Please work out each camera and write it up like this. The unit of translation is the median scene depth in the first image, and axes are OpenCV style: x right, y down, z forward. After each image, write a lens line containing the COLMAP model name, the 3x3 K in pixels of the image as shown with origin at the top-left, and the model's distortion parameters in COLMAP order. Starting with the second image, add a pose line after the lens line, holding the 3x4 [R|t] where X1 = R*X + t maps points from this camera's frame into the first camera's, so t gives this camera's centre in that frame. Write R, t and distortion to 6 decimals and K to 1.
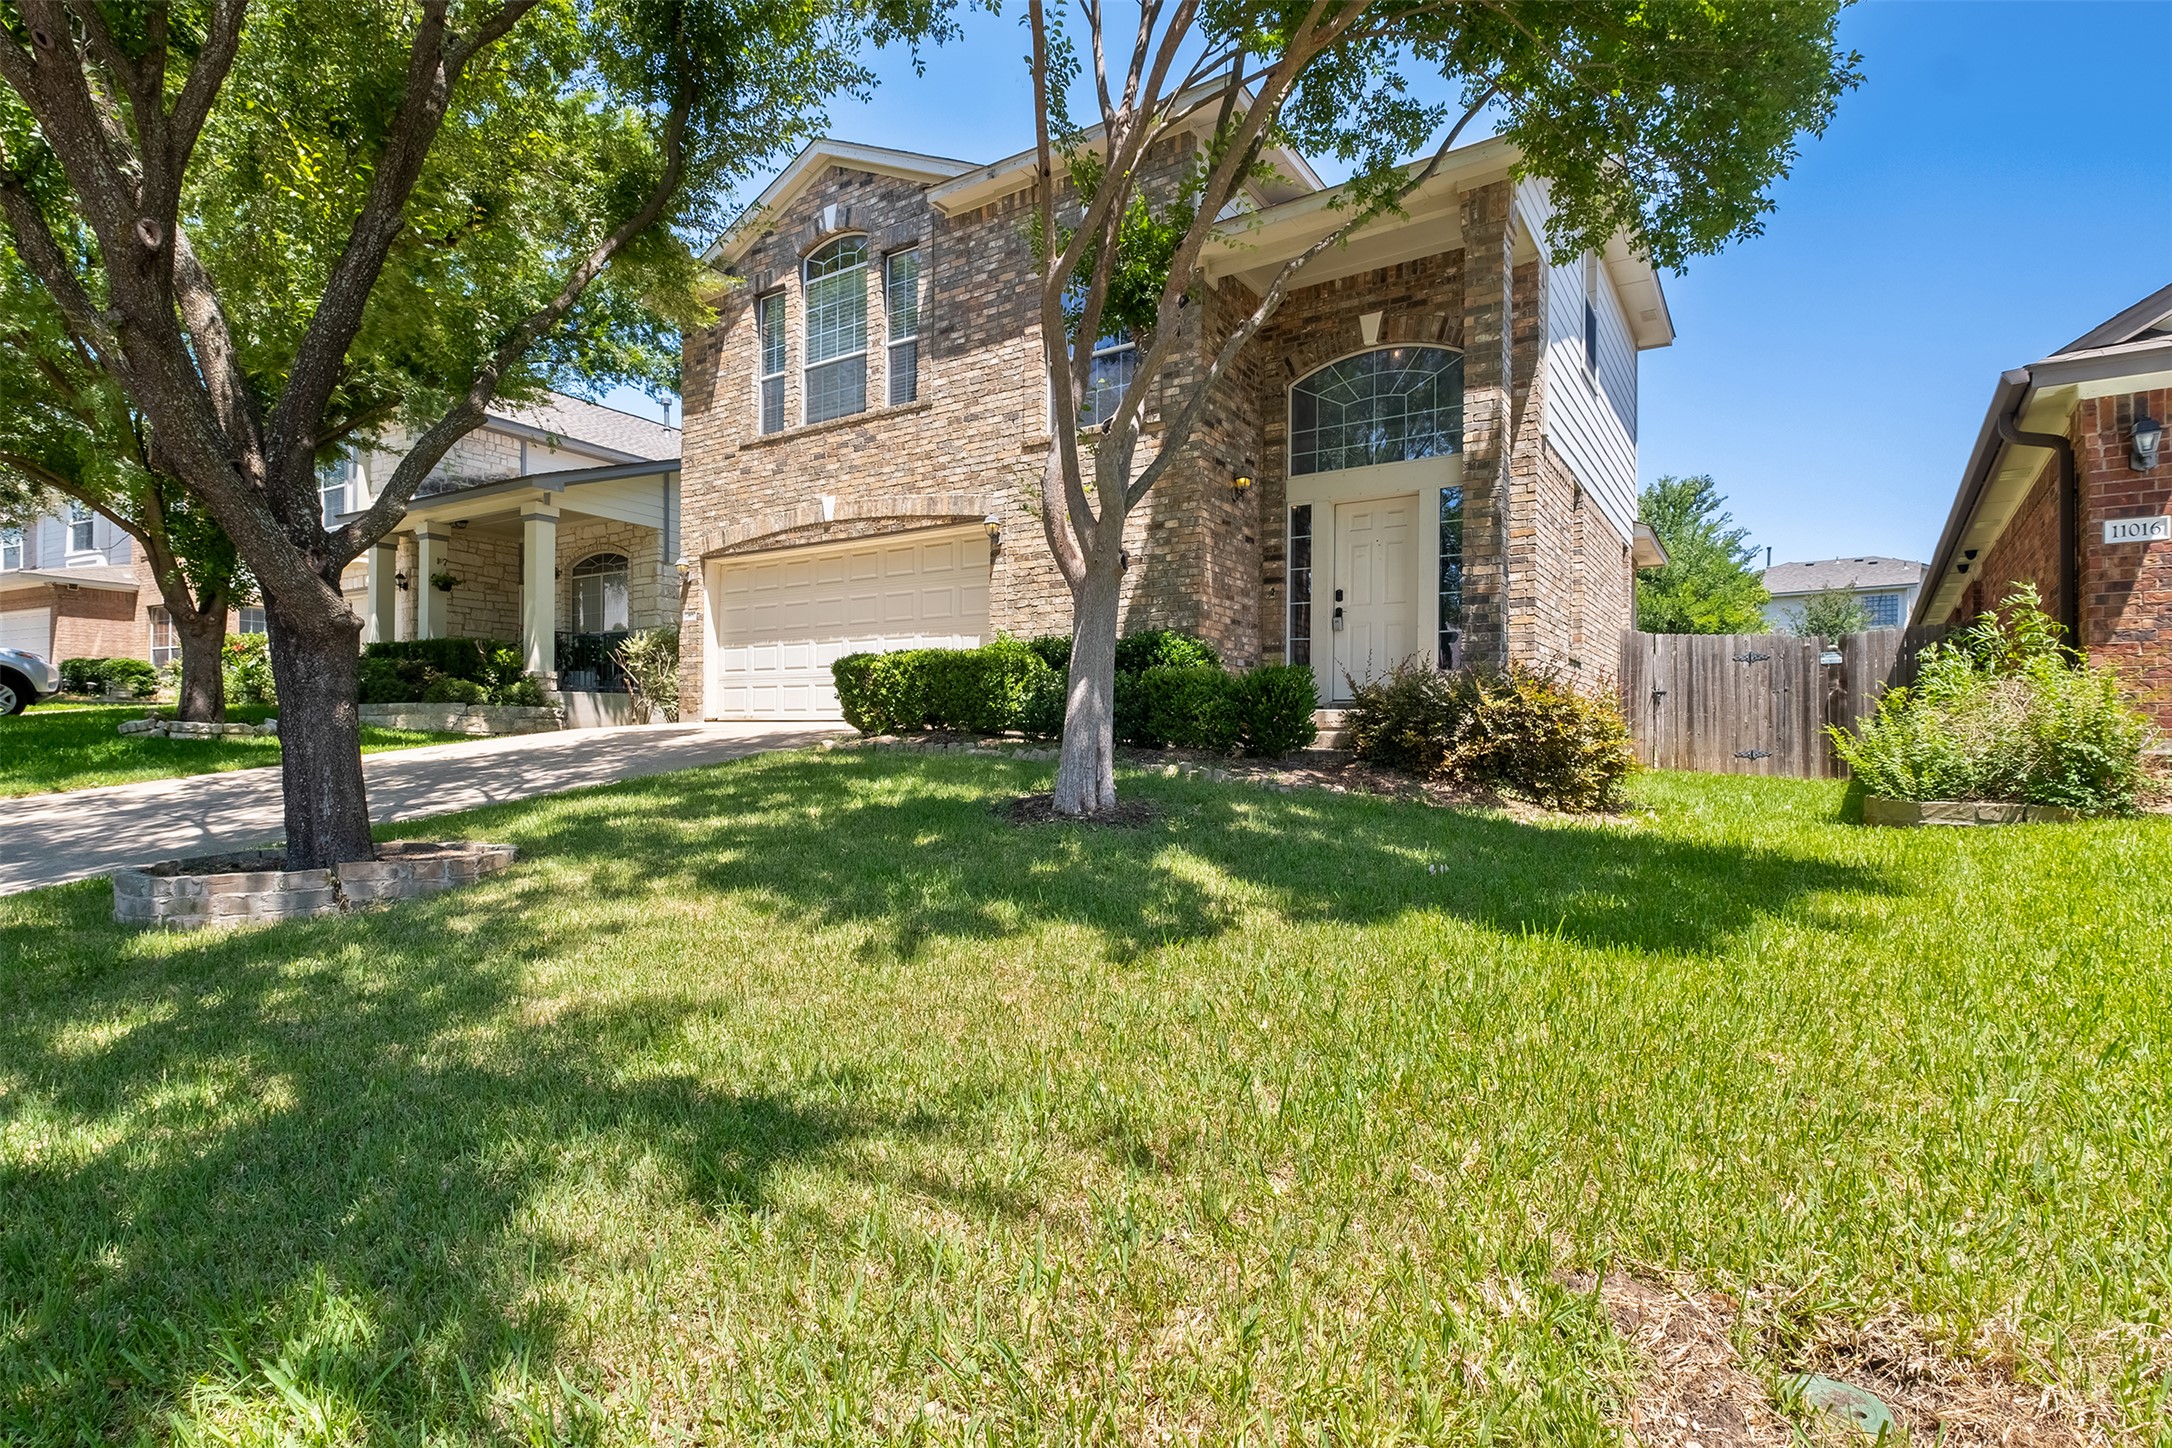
lens RADIAL K [[1049.9, 0, 1091.7], [0, 1049.9, 735.4], [0, 0, 1]] dist [0.001164, 0.000237]
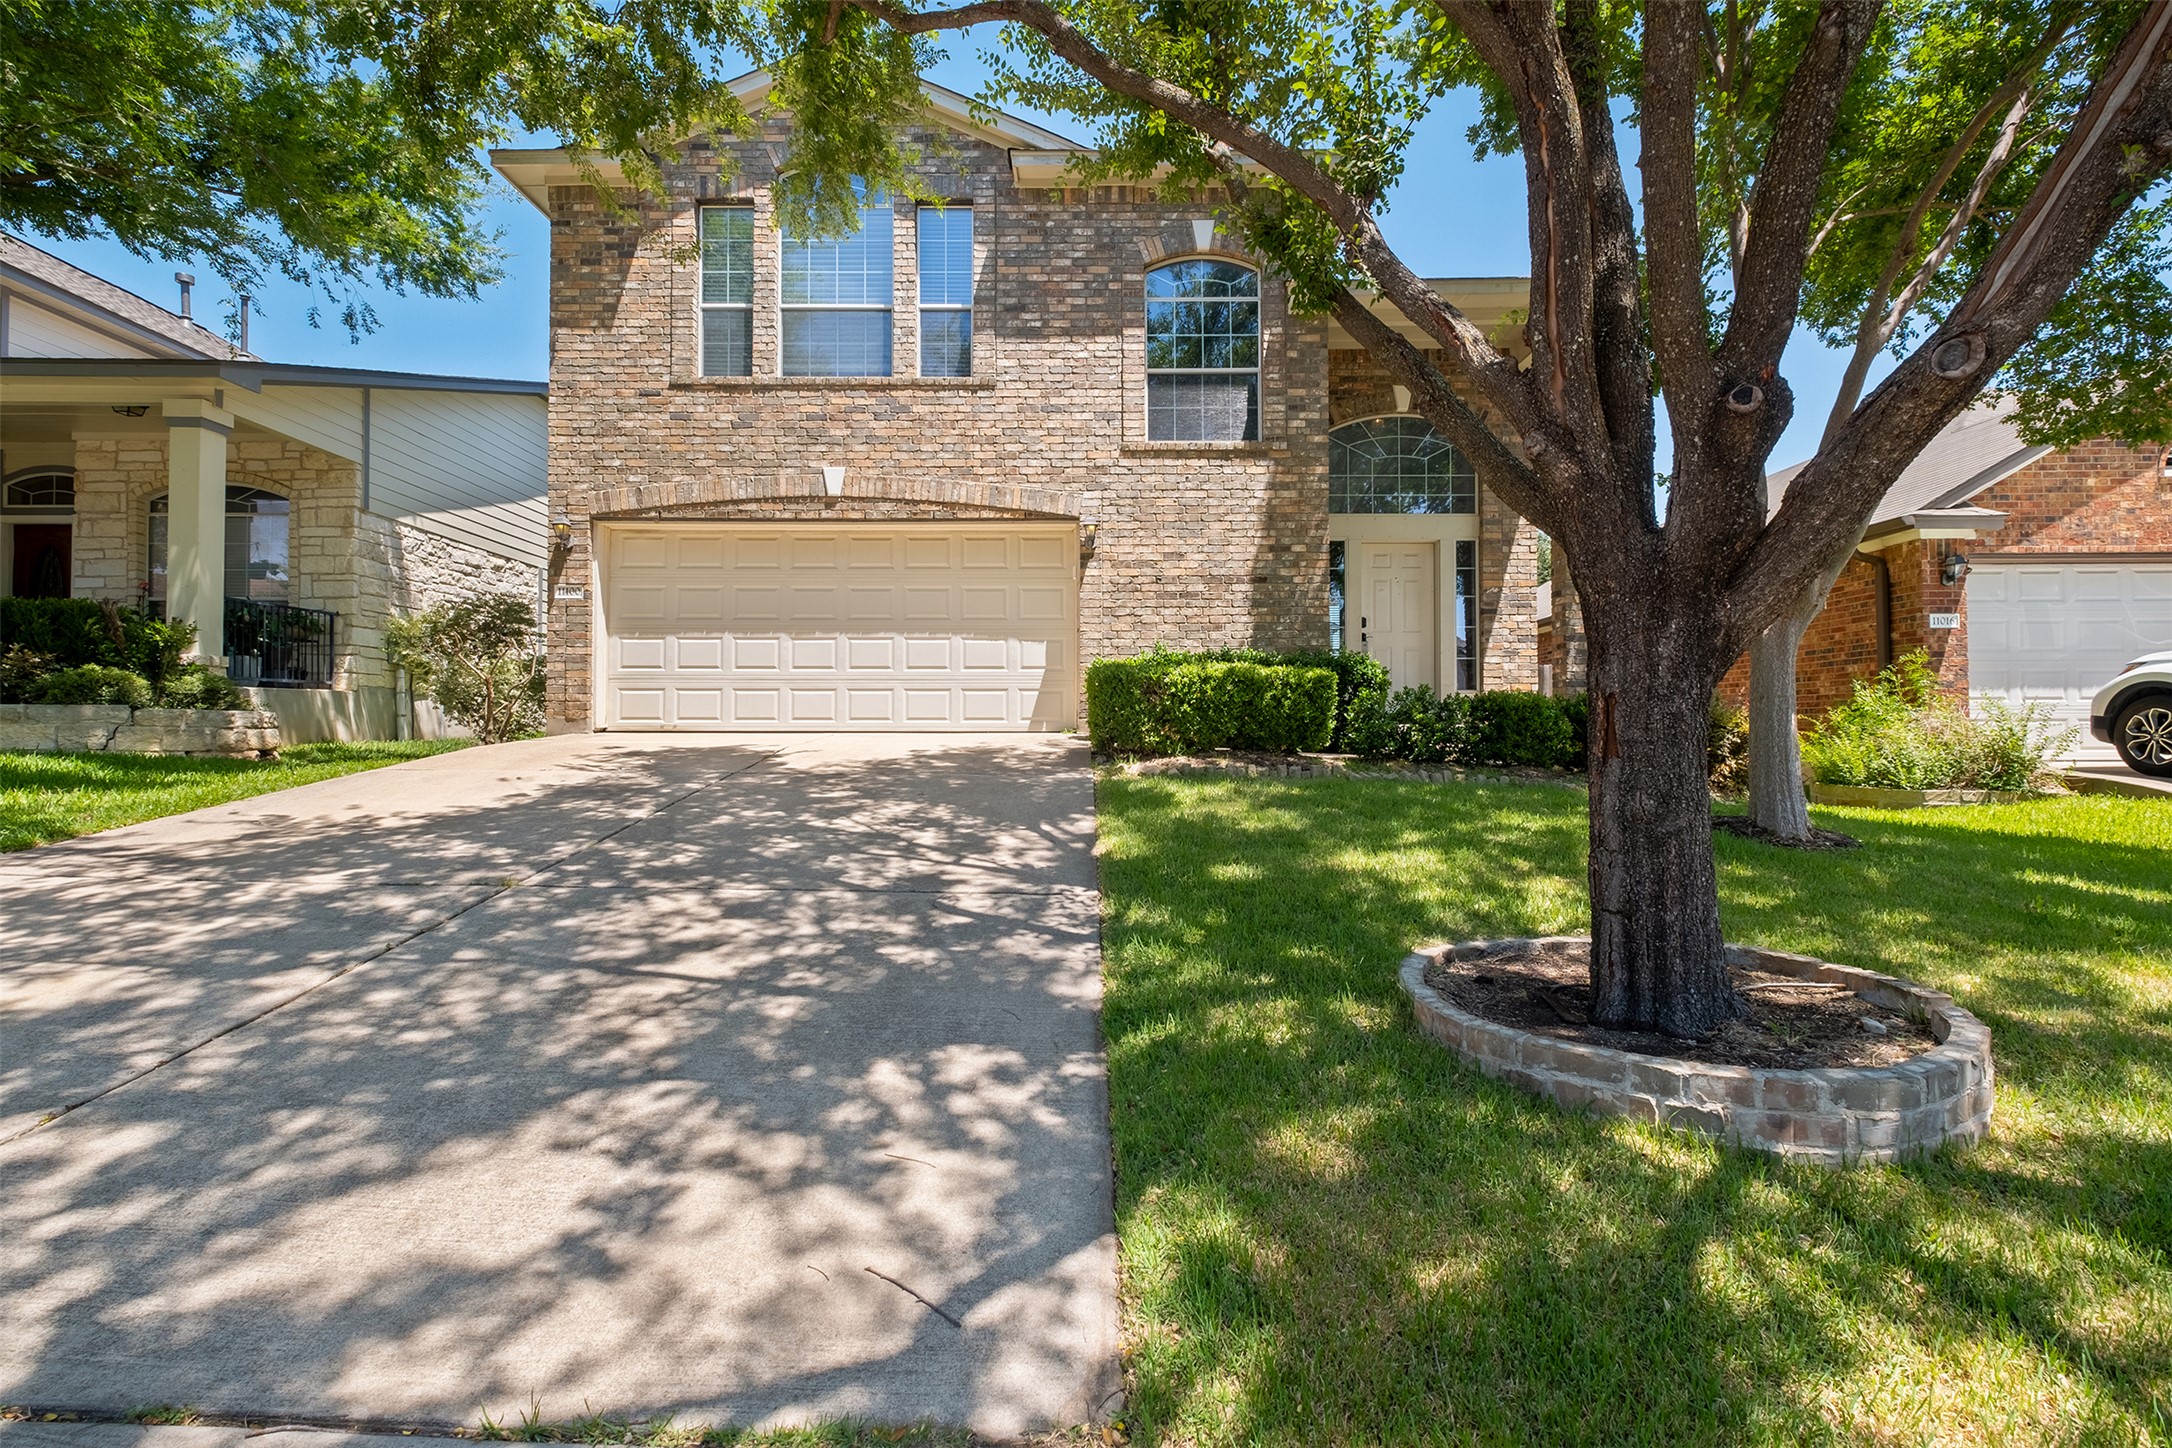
lens RADIAL K [[945.1, 0, 1084.2], [0, 945.1, 714.5], [0, 0, 1]] dist [0.000037, -0.001976]
pose [[0.836495, 0.001287, 0.547973, -0.535156], [0.004560, 0.999946, -0.009310, -0.021736], [-0.547956, 0.010287, 0.836444, 0.274901]]
